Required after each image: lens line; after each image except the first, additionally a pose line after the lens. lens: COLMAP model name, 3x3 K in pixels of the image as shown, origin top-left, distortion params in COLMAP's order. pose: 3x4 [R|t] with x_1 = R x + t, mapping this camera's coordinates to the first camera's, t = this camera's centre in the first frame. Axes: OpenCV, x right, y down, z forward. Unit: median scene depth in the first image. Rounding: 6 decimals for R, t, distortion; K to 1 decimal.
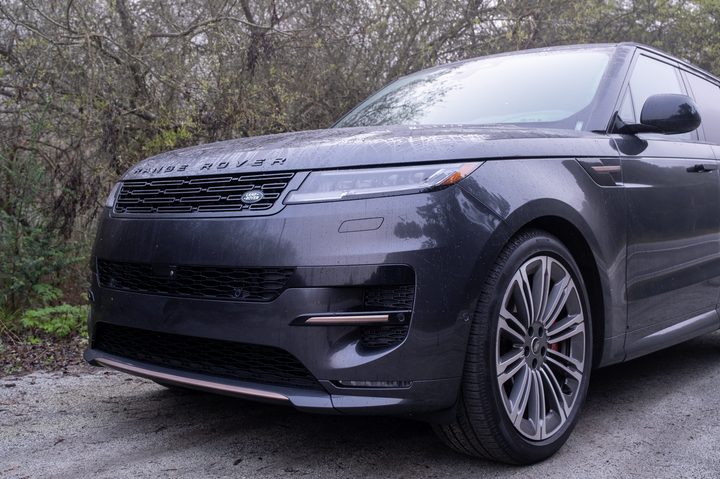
lens RADIAL K [[714.2, 0, 355.7], [0, 714.2, 244.2], [0, 0, 1]] dist [-0.011475, 0.000000]
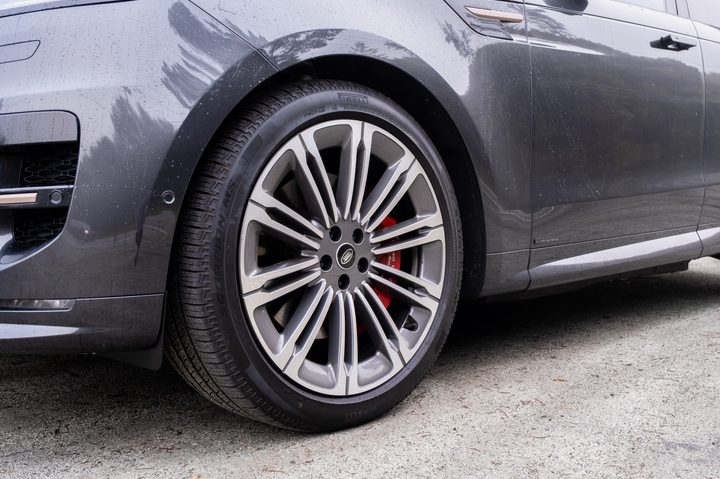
lens RADIAL K [[688.7, 0, 352.9], [0, 688.7, 232.6], [0, 0, 1]] dist [0.016438, 0.000000]
pose [[0.996821, -0.008567, -0.079216, 0.310961], [0.011611, 0.999208, 0.038052, 0.096389], [0.078828, -0.038851, 0.996131, 0.358009]]
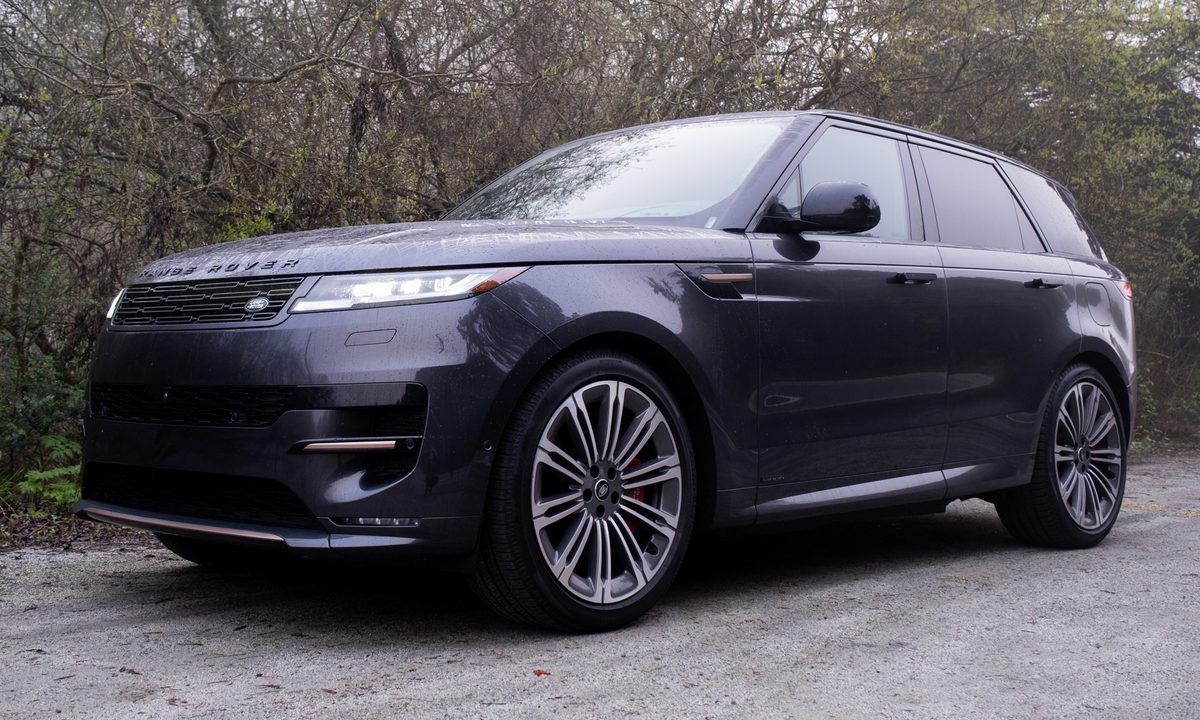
lens RADIAL K [[1162.7, 0, 567.9], [0, 1162.7, 345.4], [0, 0, 1]] dist [0.017052, 0.000000]
pose [[0.999568, 0.011526, -0.027053, 0.247602], [-0.012796, 0.998800, -0.047268, 0.040063], [0.026476, 0.047594, 0.998516, -0.348482]]
